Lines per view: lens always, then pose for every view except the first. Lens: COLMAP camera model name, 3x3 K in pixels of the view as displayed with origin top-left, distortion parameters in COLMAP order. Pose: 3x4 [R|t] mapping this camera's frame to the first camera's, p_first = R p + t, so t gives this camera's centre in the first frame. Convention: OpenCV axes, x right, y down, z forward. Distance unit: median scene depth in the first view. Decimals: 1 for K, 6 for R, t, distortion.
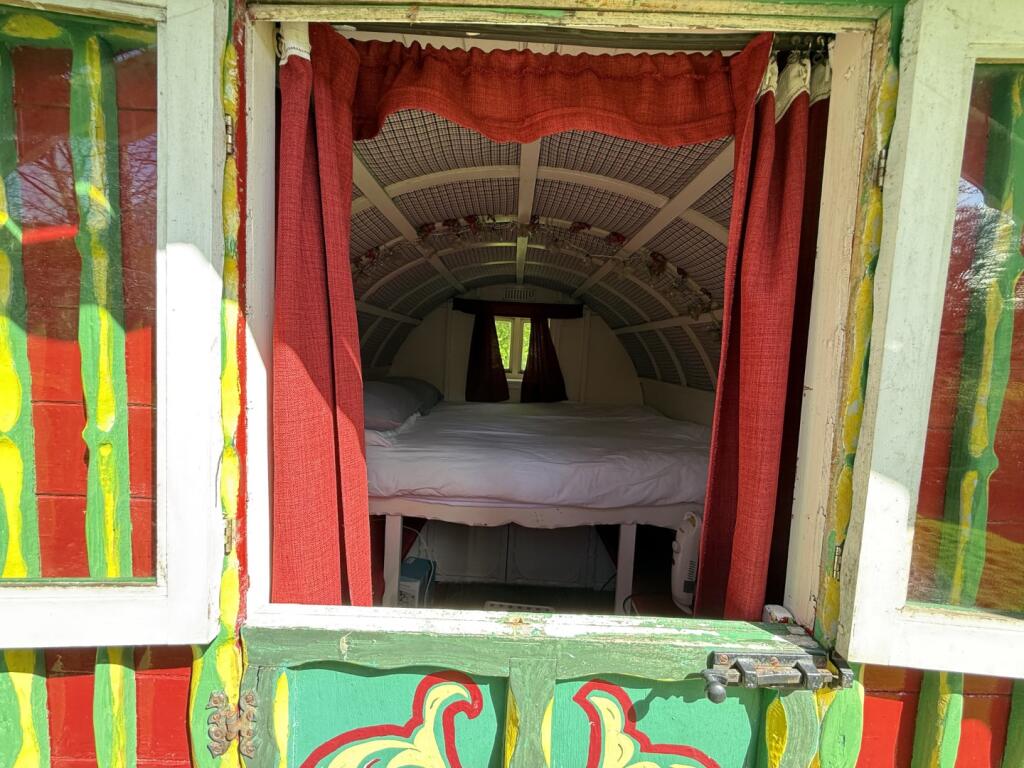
lens RADIAL K [[410.6, 0, 512.0], [0, 410.6, 384.0], [0, 0, 1]] dist [0.002357, 0.000173]
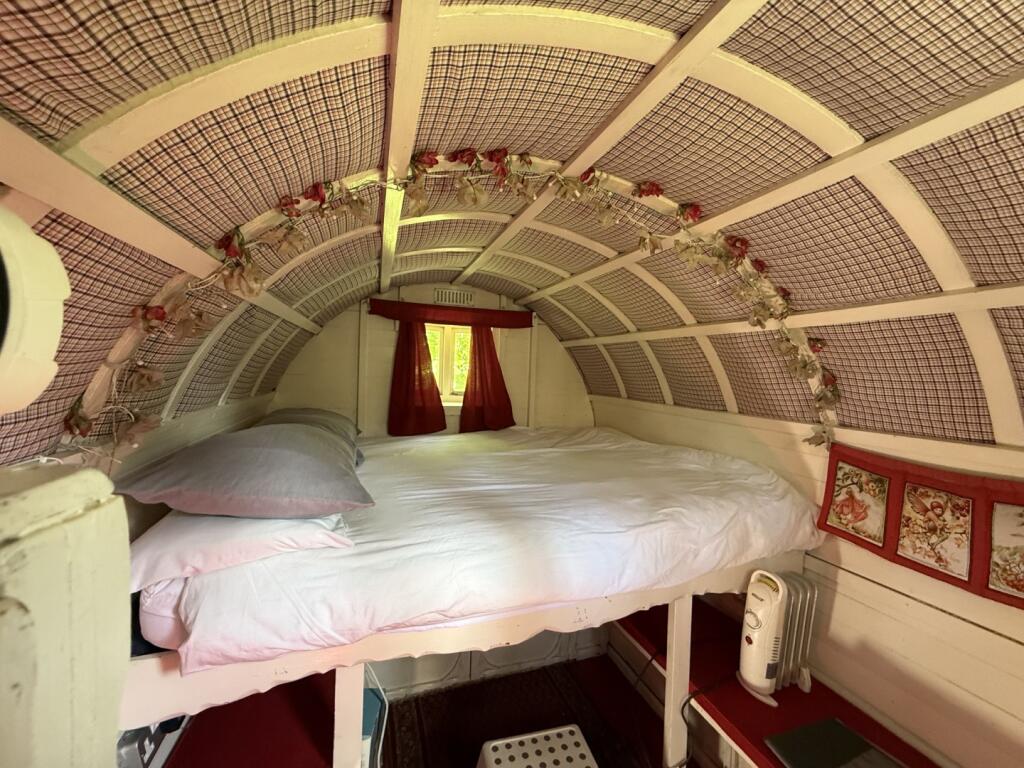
lens RADIAL K [[410.6, 0, 512.0], [0, 410.6, 384.0], [0, 0, 1]] dist [0.002357, 0.000173]
pose [[0.945771, -0.031012, 0.323350, -0.143870], [0.041693, 0.998788, -0.026158, -0.024197], [-0.322147, 0.038221, 0.945918, 0.218628]]
